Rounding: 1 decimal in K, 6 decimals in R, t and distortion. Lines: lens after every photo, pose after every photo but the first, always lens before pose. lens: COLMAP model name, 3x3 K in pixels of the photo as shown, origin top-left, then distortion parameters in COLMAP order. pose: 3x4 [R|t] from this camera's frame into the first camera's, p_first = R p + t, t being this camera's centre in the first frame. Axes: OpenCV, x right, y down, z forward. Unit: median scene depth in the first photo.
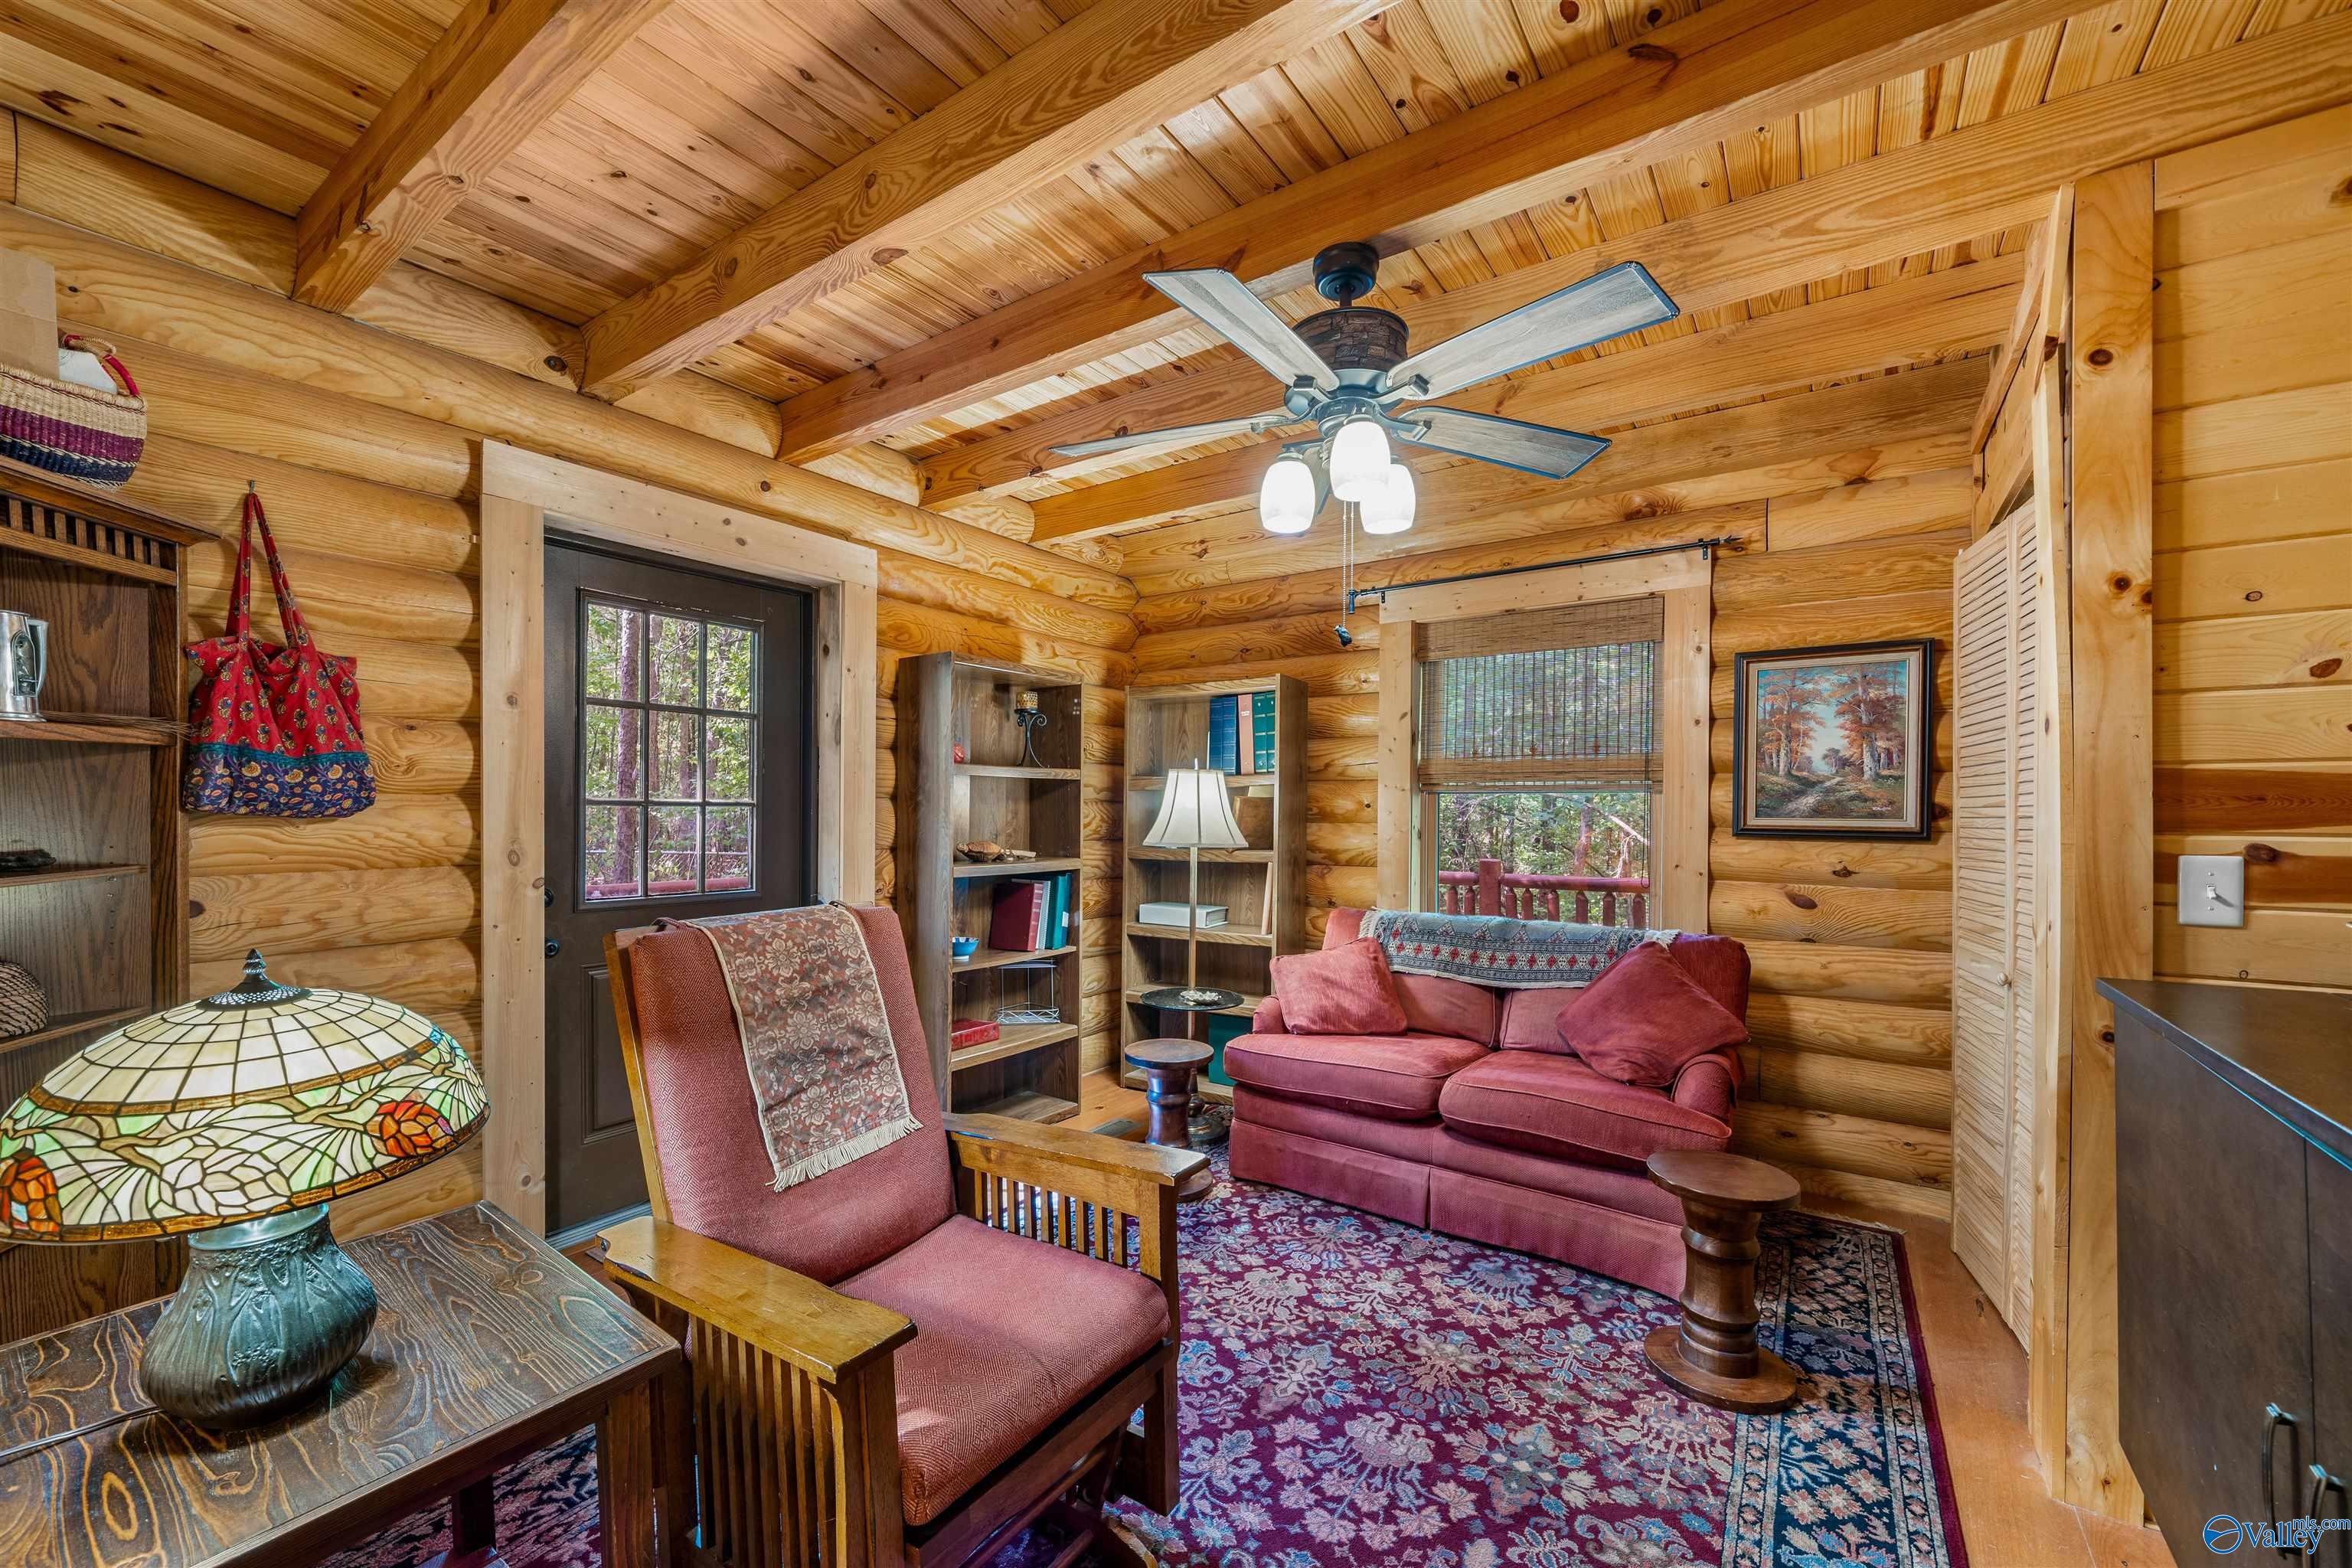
lens RADIAL K [[939.7, 0, 1165.8], [0, 939.7, 798.7], [0, 0, 1]] dist [-0.000641, 0.000007]
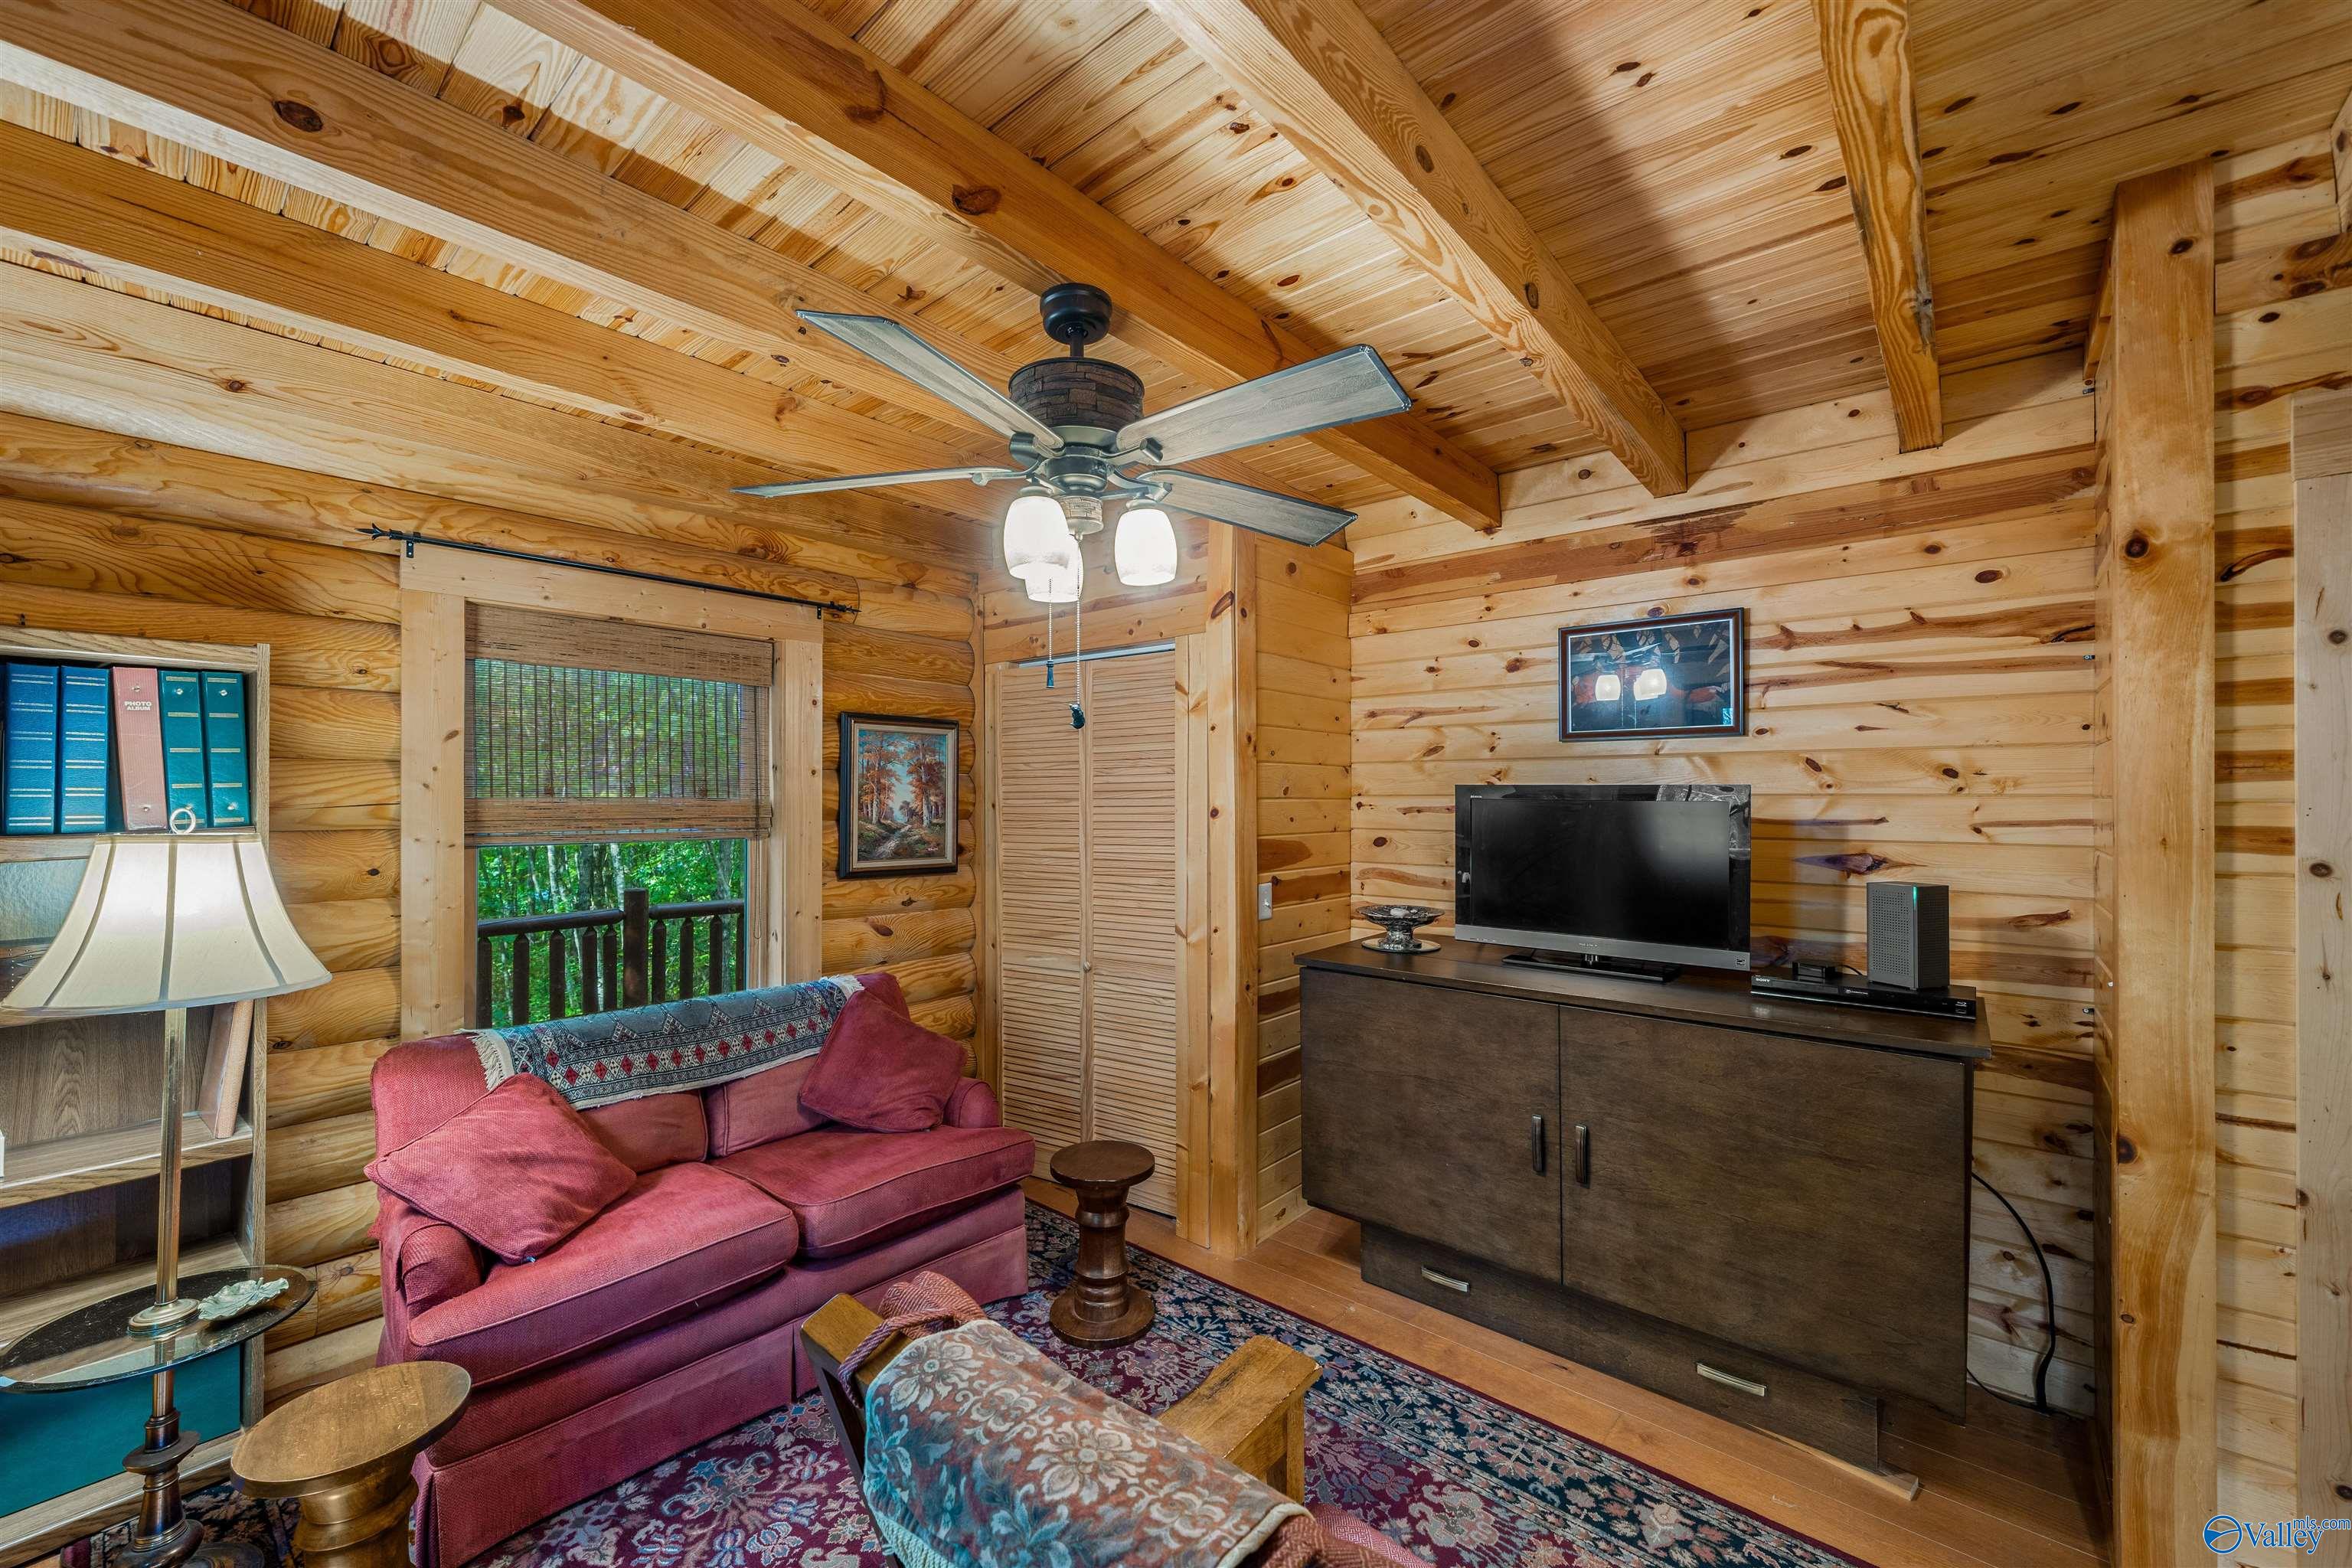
lens RADIAL K [[921.0, 0, 1168.8], [0, 921.0, 780.6], [0, 0, 1]] dist [0.000307, 0.000022]
pose [[0.111561, 0.017766, 0.993599, -0.442145], [-0.010446, 0.999806, -0.016704, -0.064349], [-0.993703, -0.008516, 0.111725, 0.530763]]
